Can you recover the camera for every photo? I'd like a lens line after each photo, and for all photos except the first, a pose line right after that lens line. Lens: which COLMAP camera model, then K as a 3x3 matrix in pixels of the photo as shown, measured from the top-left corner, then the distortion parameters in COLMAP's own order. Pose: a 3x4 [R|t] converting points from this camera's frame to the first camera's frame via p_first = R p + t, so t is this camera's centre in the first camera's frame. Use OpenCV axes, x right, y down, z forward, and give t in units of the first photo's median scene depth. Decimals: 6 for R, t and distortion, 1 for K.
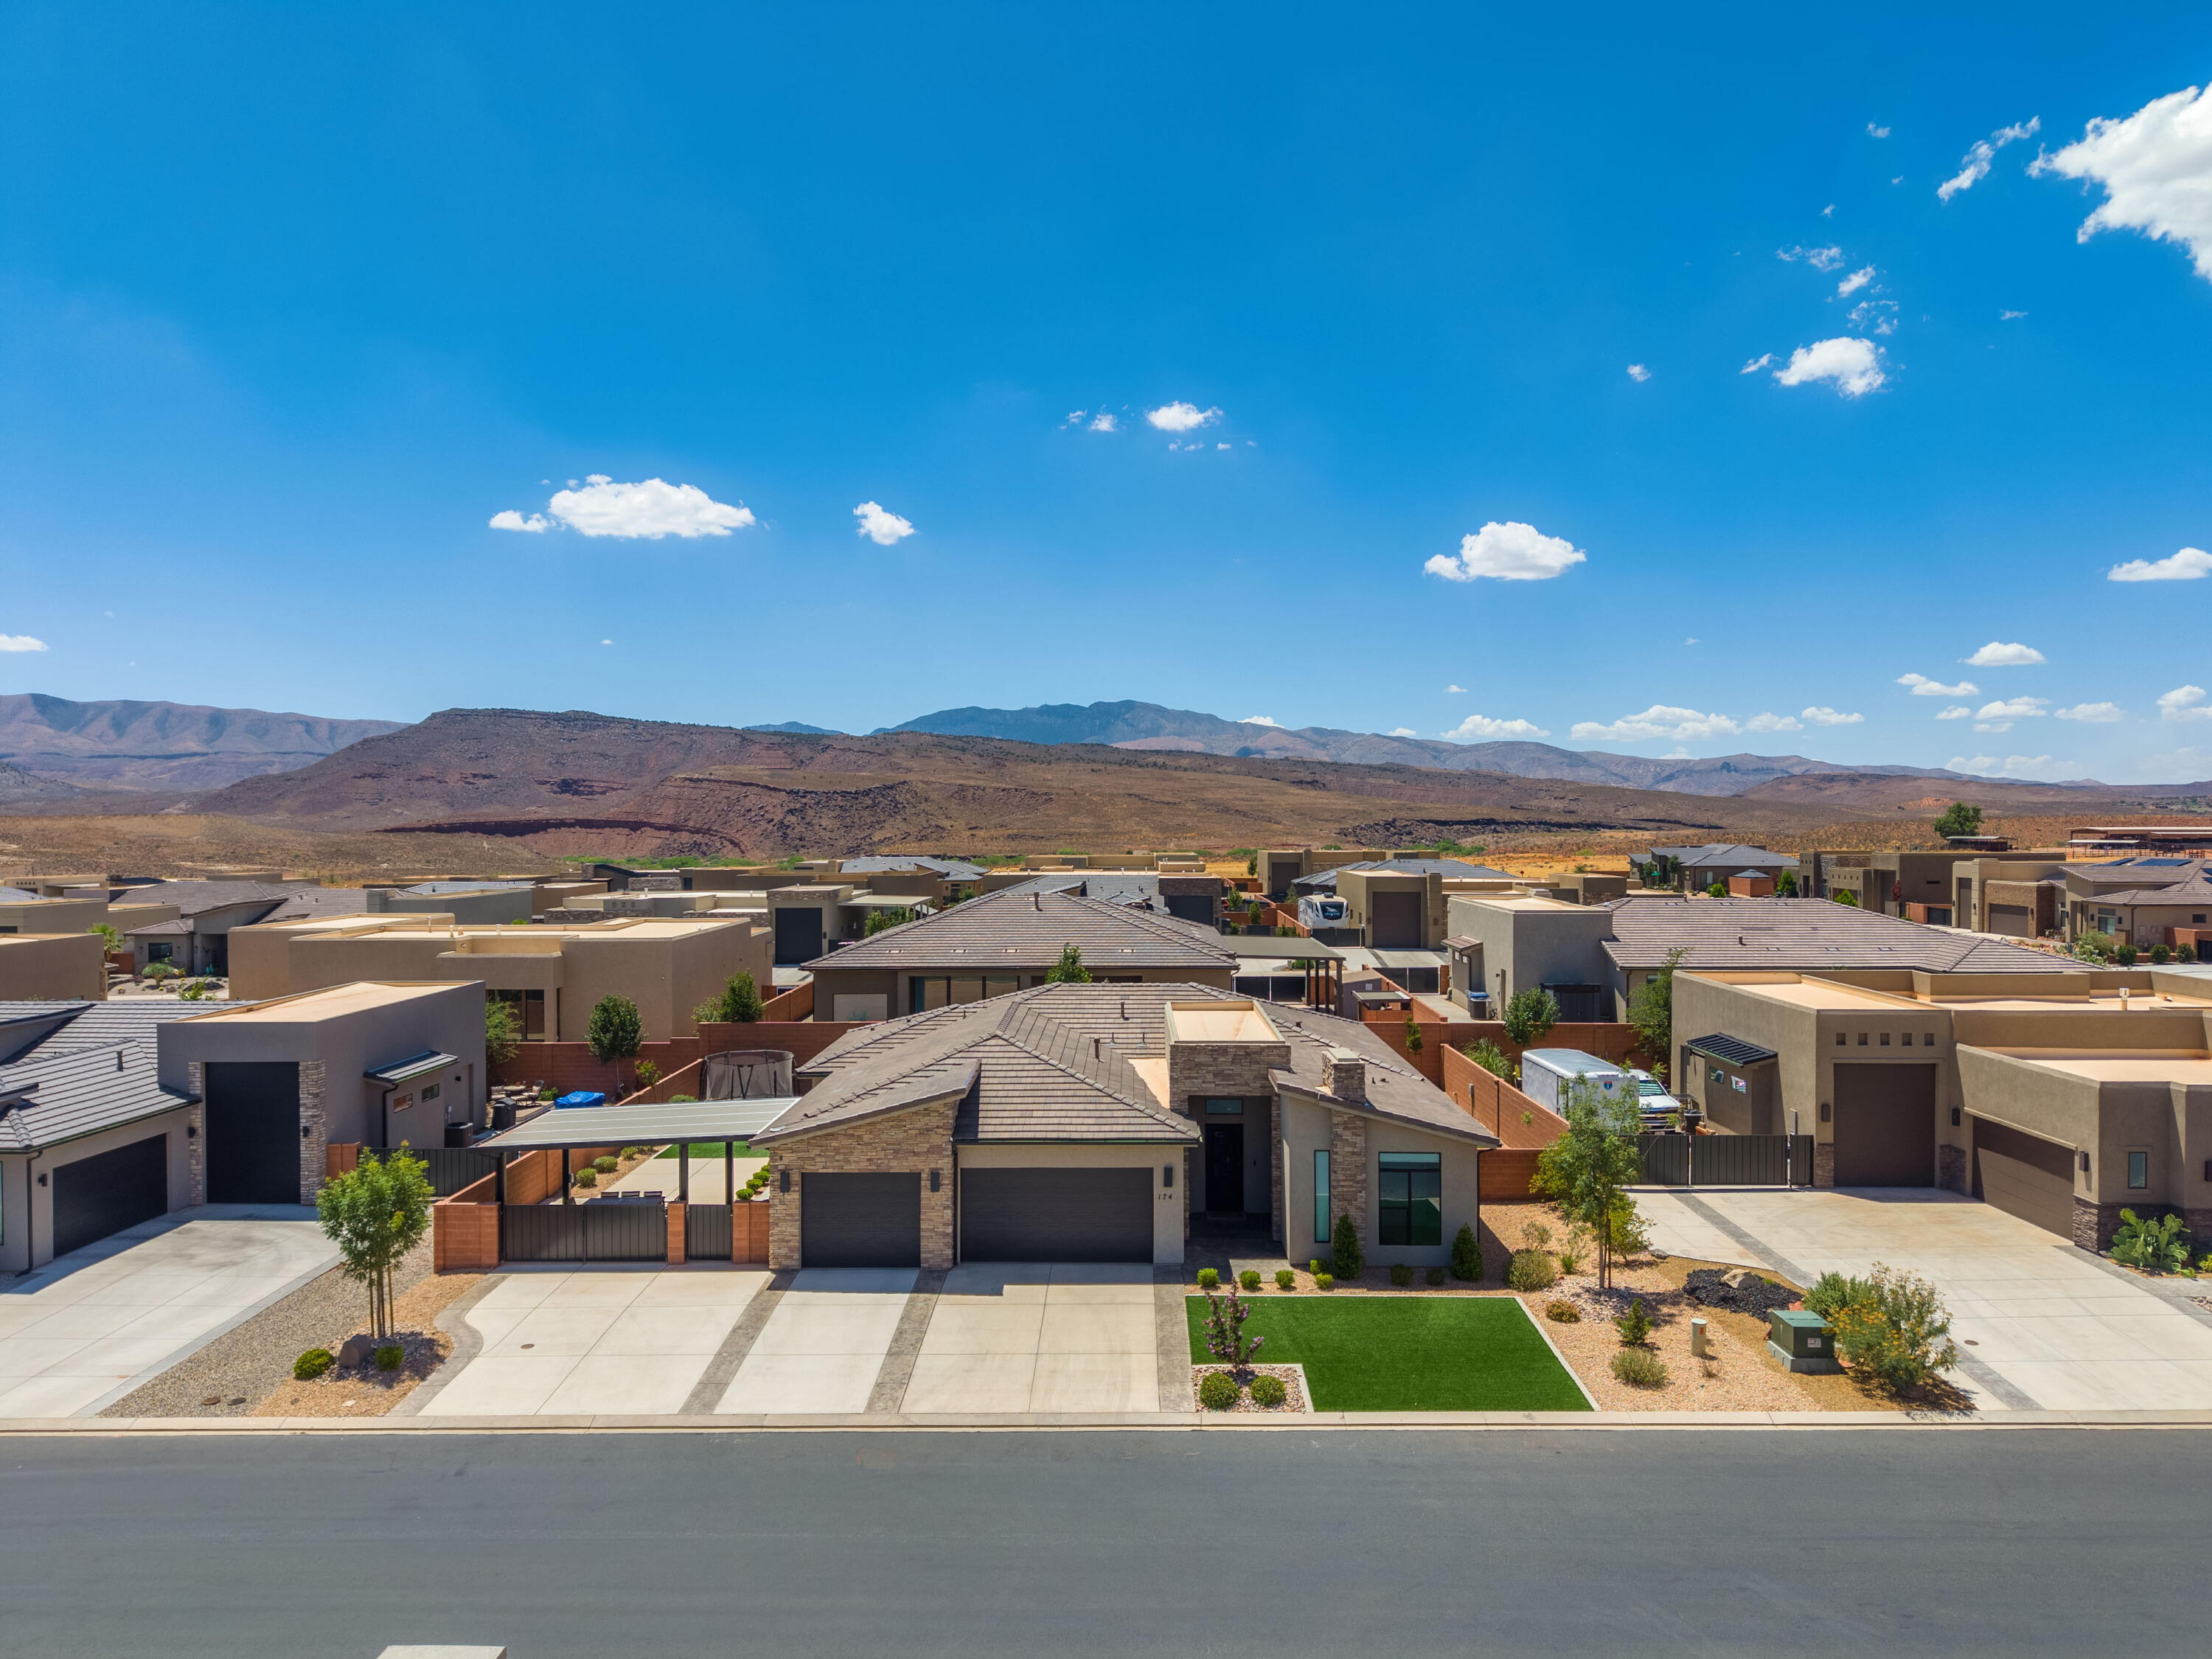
lens RADIAL K [[1482.1, 0, 1094.5], [0, 1482.1, 848.0], [0, 0, 1]] dist [0.044849, -0.045694]
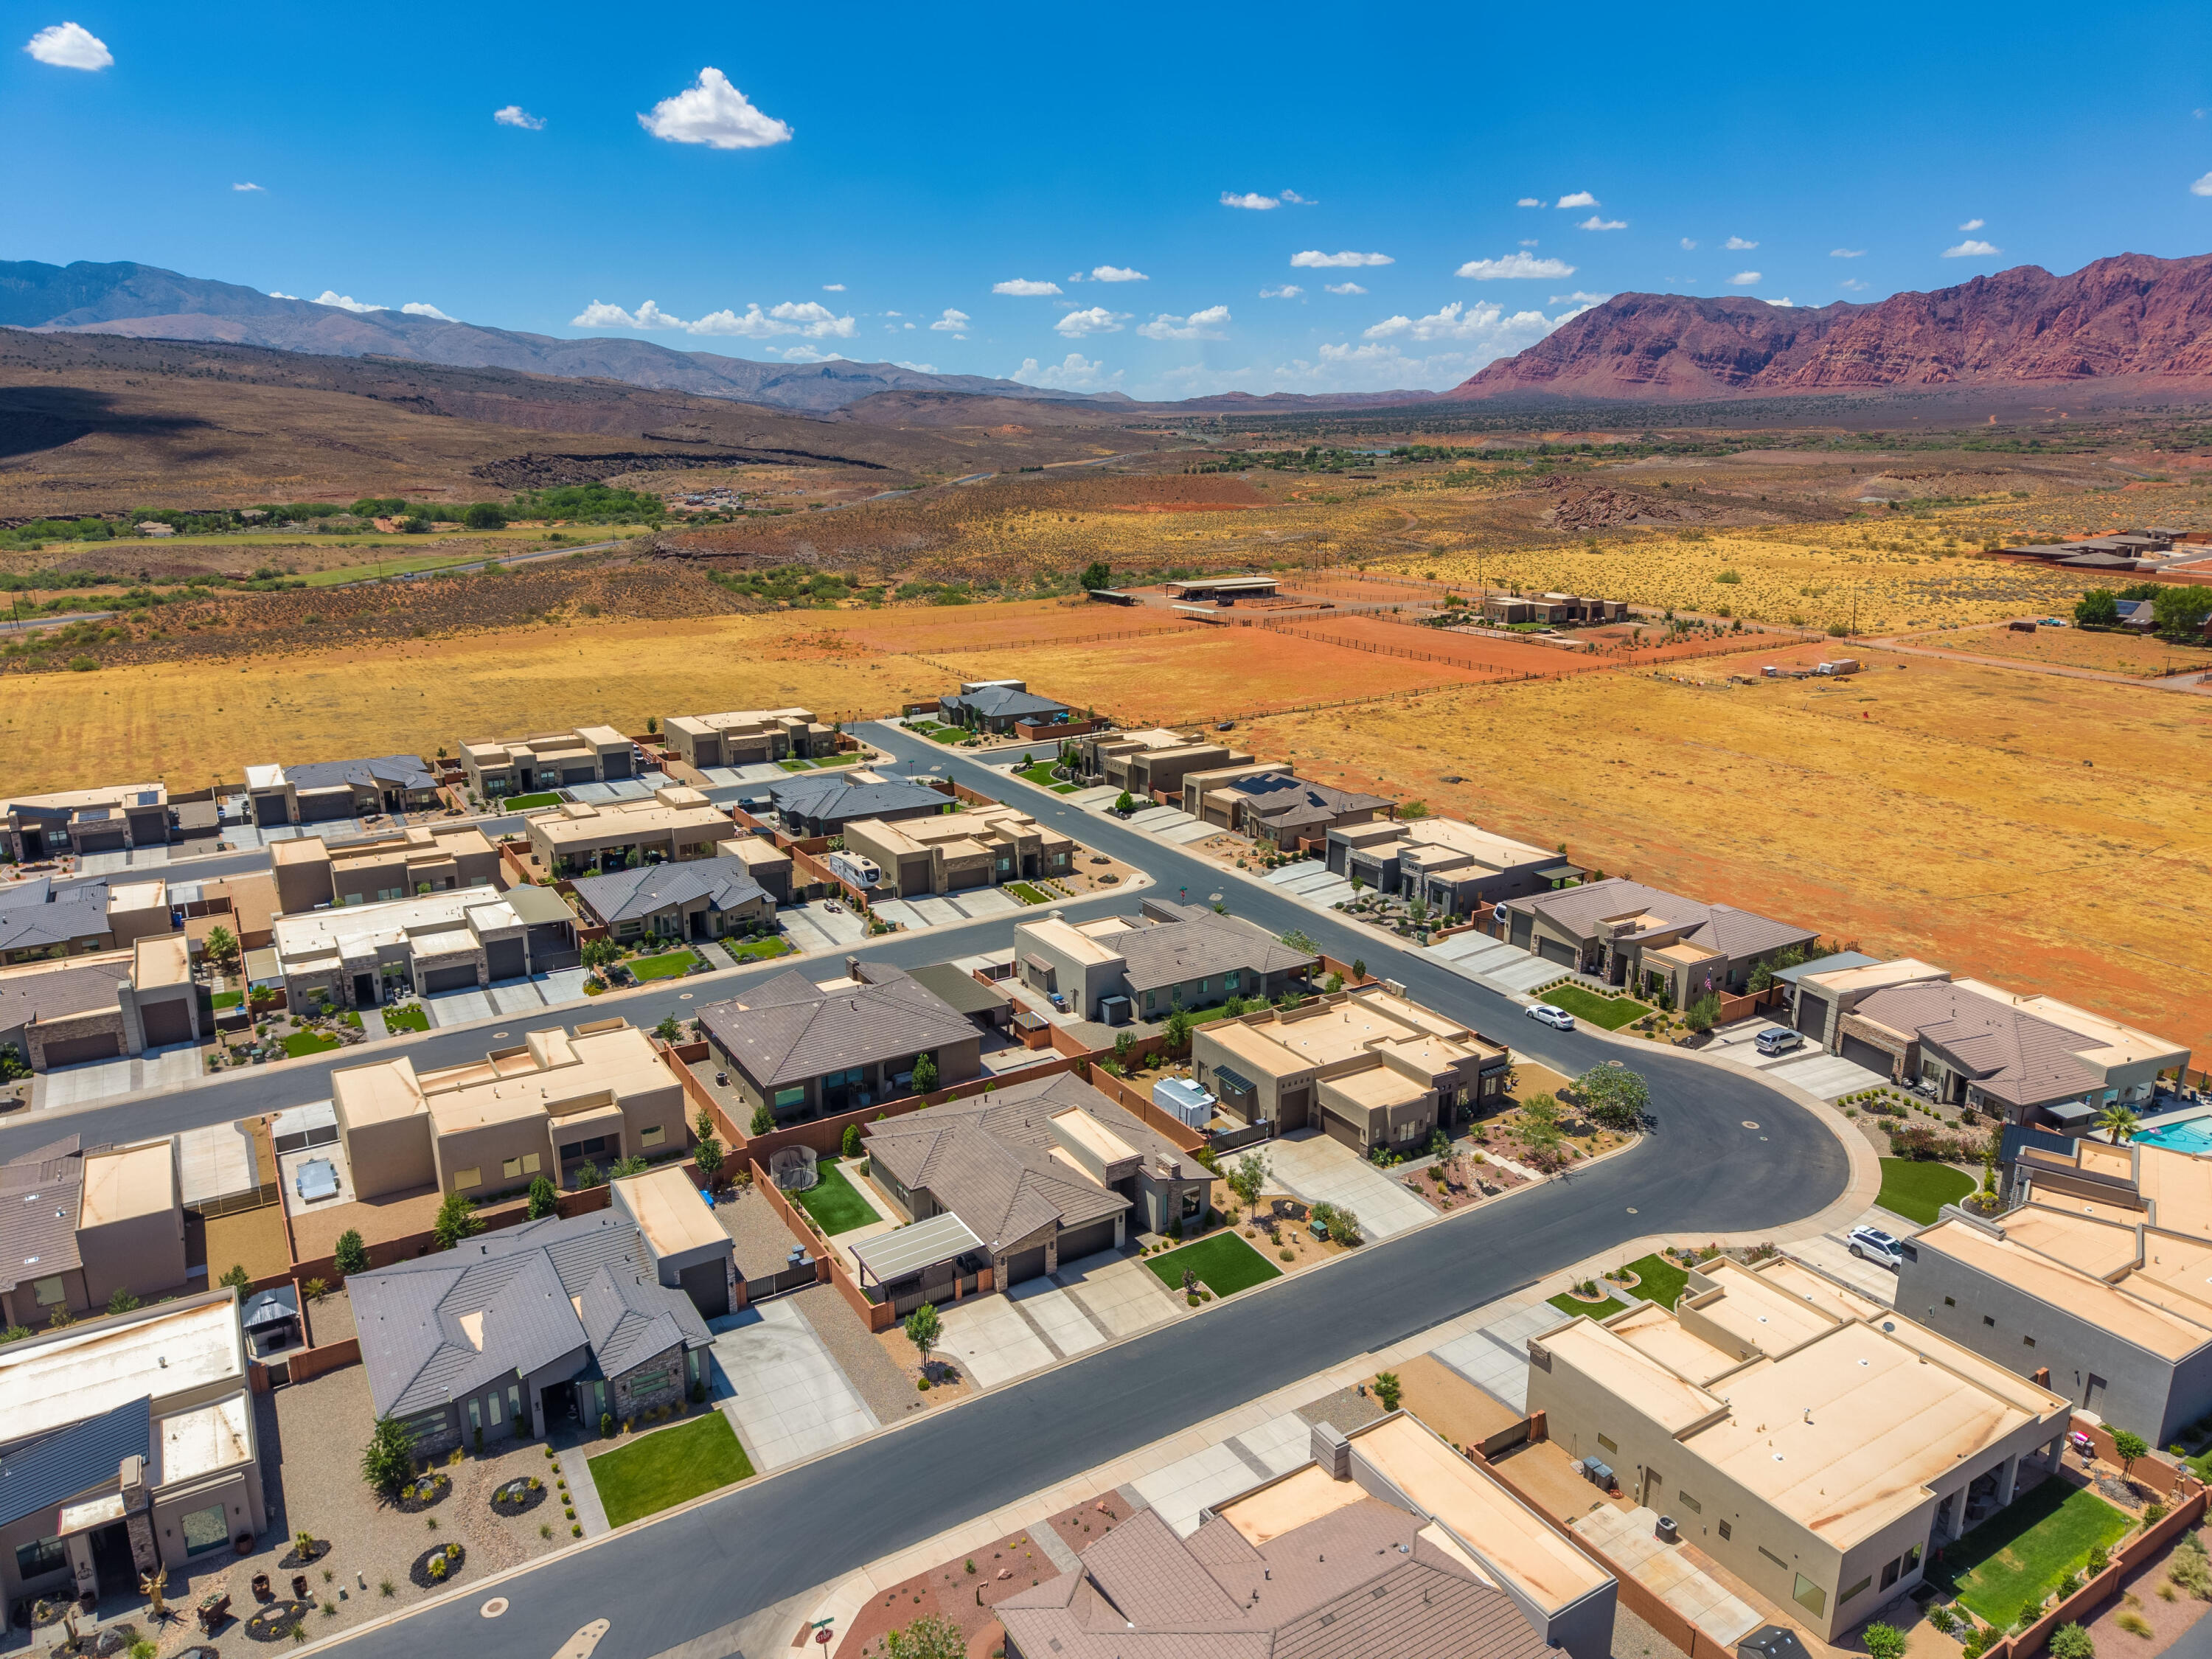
lens RADIAL K [[1475.6, 0, 1104.1], [0, 1475.6, 819.8], [0, 0, 1]] dist [0.036901, -0.034061]
pose [[0.836116, -0.134073, 0.531915, -0.984619], [0.000456, 0.969841, 0.243739, -0.859605], [-0.548552, -0.203552, 0.810961, -0.784676]]
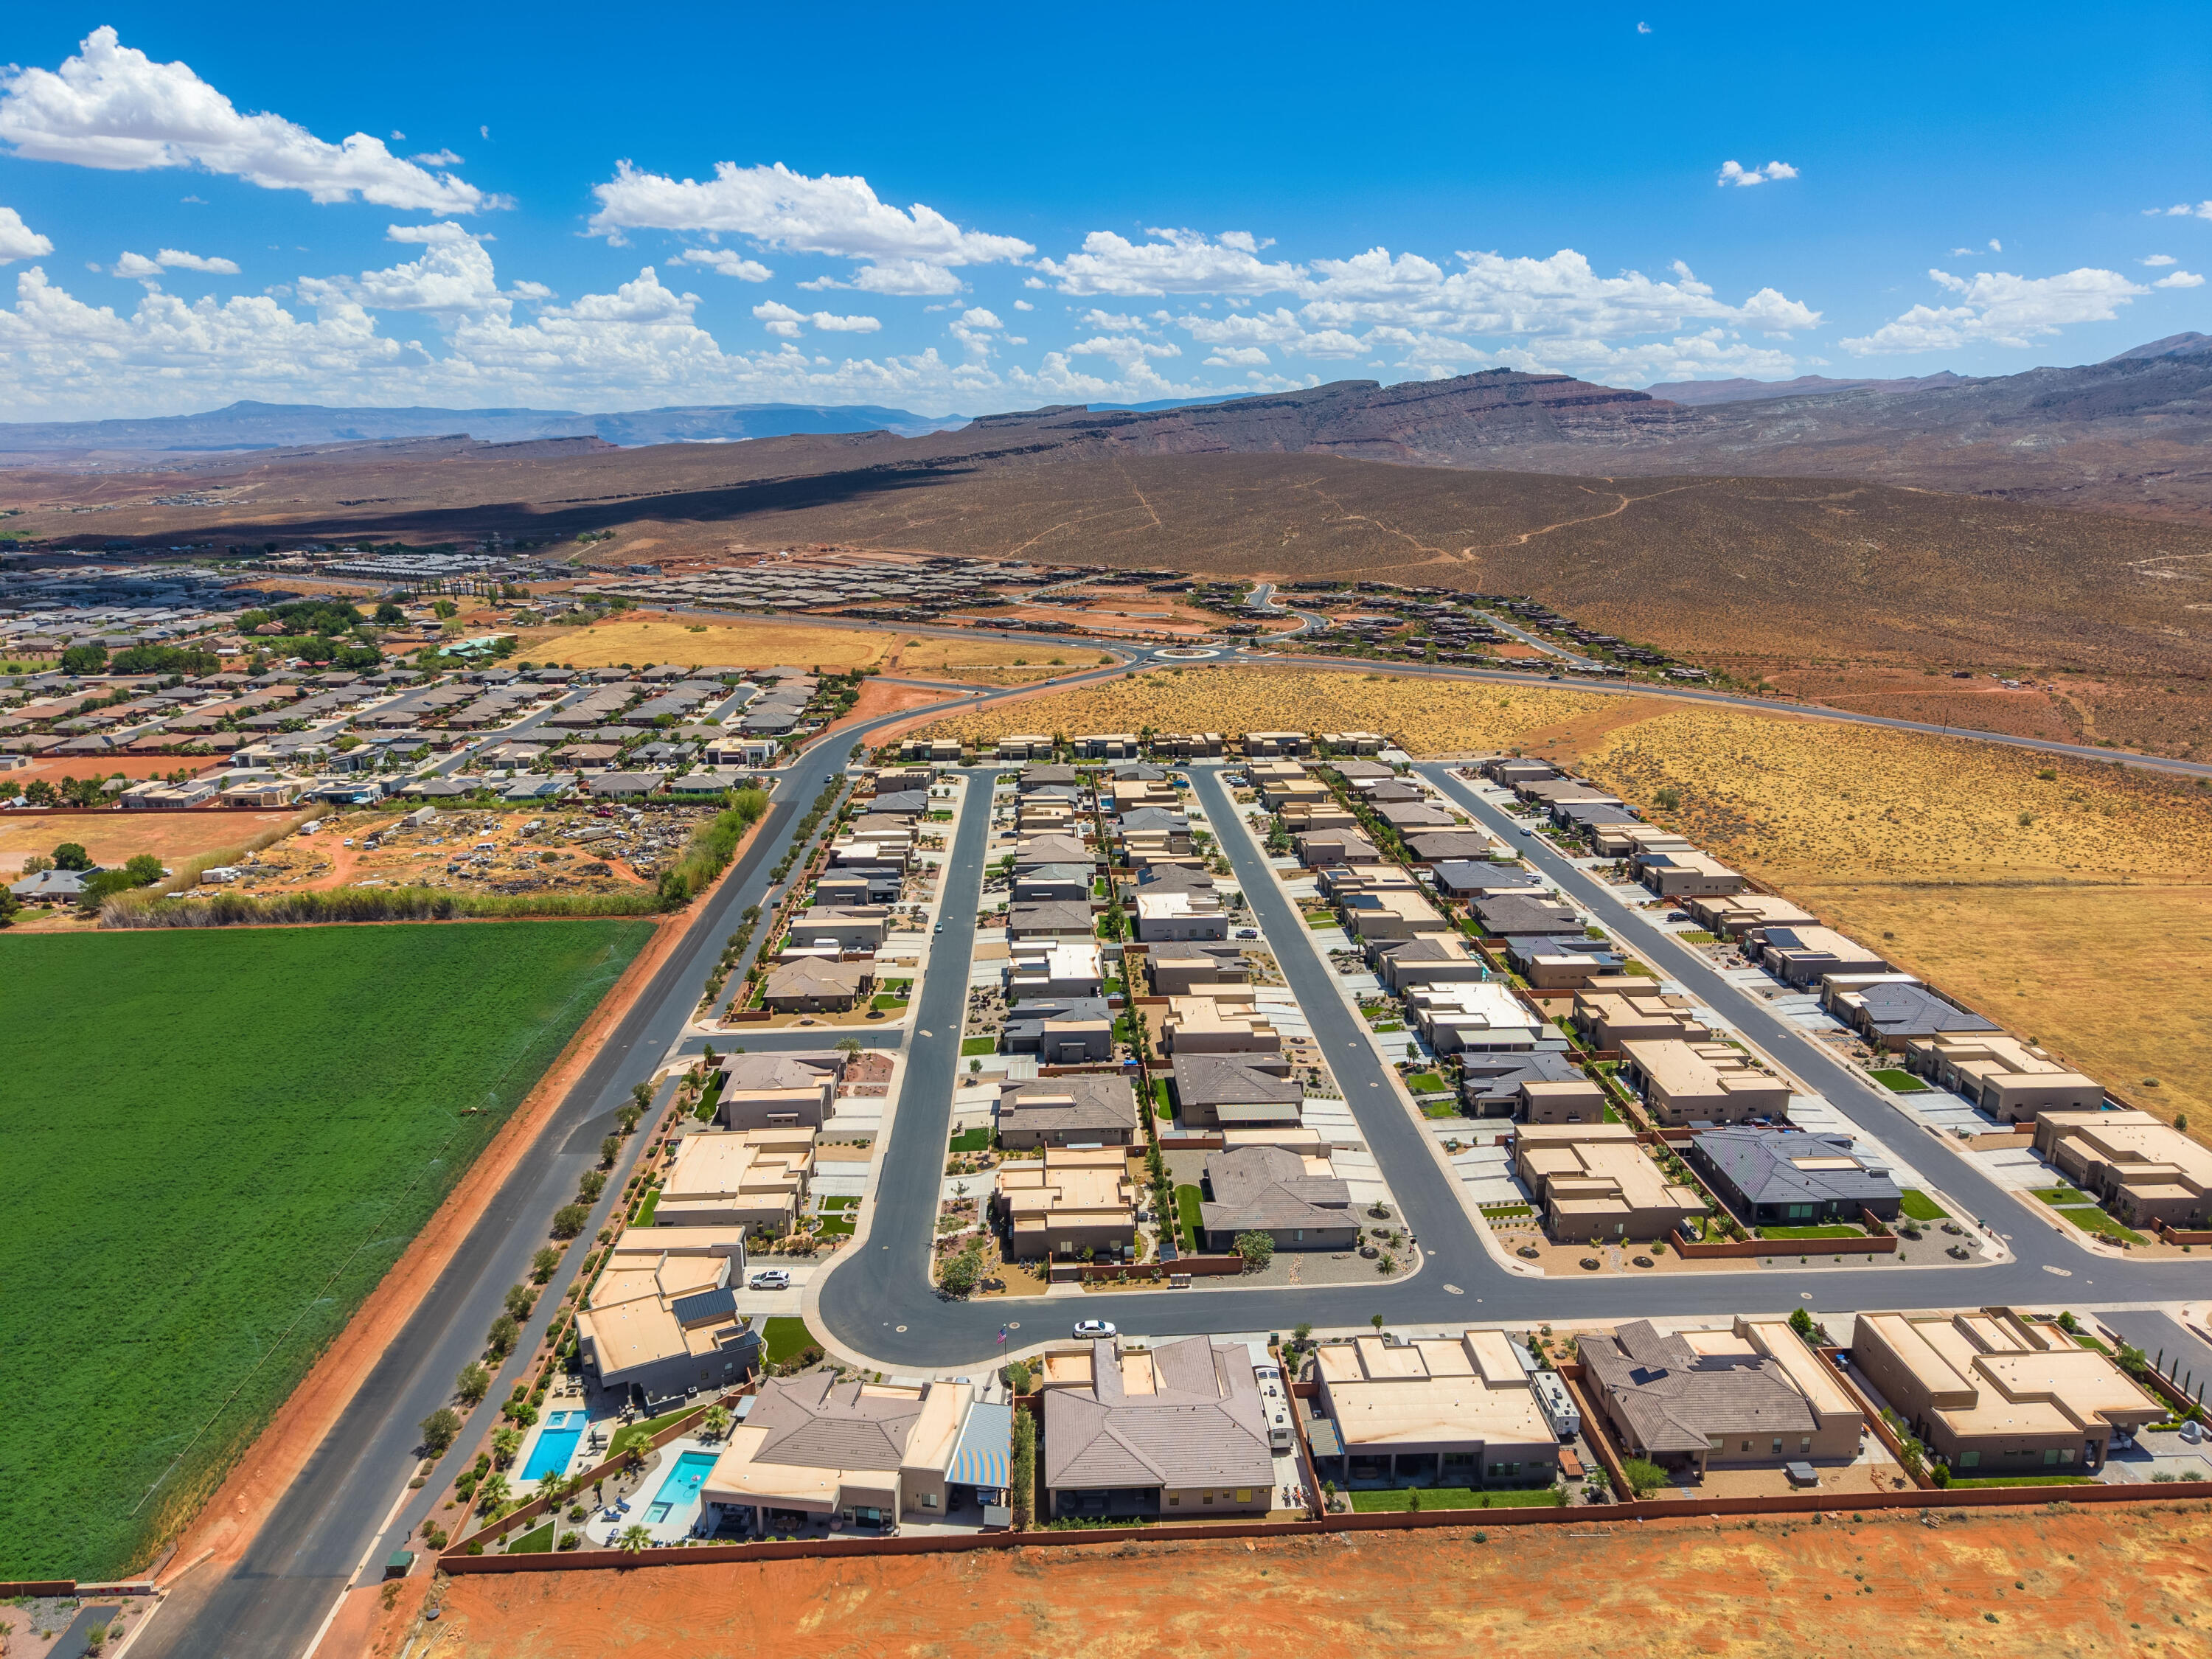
lens RADIAL K [[1473.6, 0, 1104.2], [0, 1473.6, 835.3], [0, 0, 1]] dist [0.027819, -0.025195]
pose [[0.069641, 0.265514, -0.961589, 4.216278], [-0.015191, 0.964099, 0.265107, -1.882173], [0.997456, -0.003855, 0.071174, 0.719346]]
